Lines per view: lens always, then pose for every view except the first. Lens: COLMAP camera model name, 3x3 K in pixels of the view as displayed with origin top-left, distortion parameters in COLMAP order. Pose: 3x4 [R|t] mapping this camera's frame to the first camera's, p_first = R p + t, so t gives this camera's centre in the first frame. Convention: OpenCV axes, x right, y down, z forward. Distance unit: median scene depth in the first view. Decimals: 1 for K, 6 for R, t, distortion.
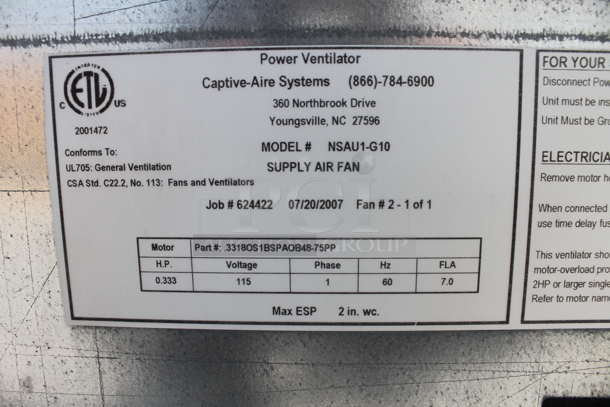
lens RADIAL K [[507.1, 0, 305.0], [0, 507.1, 203.5], [0, 0, 1]] dist [-0.196040, 0.133911]
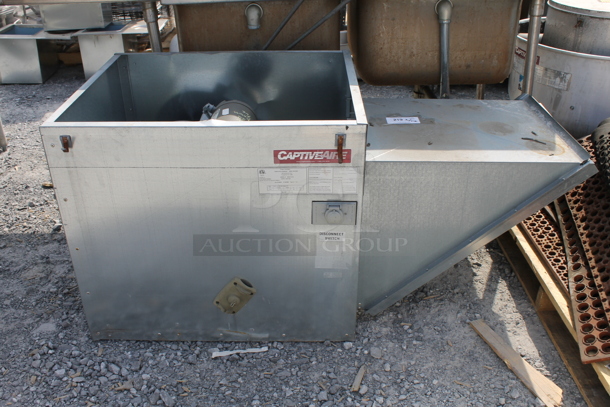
lens RADIAL K [[563.9, 0, 305.0], [0, 563.9, 203.5], [0, 0, 1]] dist [-0.110646, 0.002630]
pose [[0.998527, -0.029755, 0.045371, -0.120890], [0.009800, 0.921368, 0.388569, -3.850574], [-0.053365, -0.387552, 0.920302, -9.204595]]
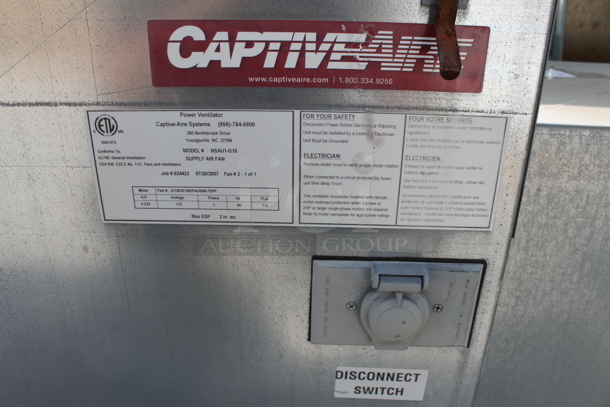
lens RADIAL K [[507.1, 0, 305.0], [0, 507.1, 203.5], [0, 0, 1]] dist [-0.196040, 0.133911]
pose [[0.998872, 0.003875, 0.047317, 0.368094], [-0.016687, 0.961725, 0.273509, -0.515585], [-0.044446, -0.273990, 0.960705, -1.315439]]
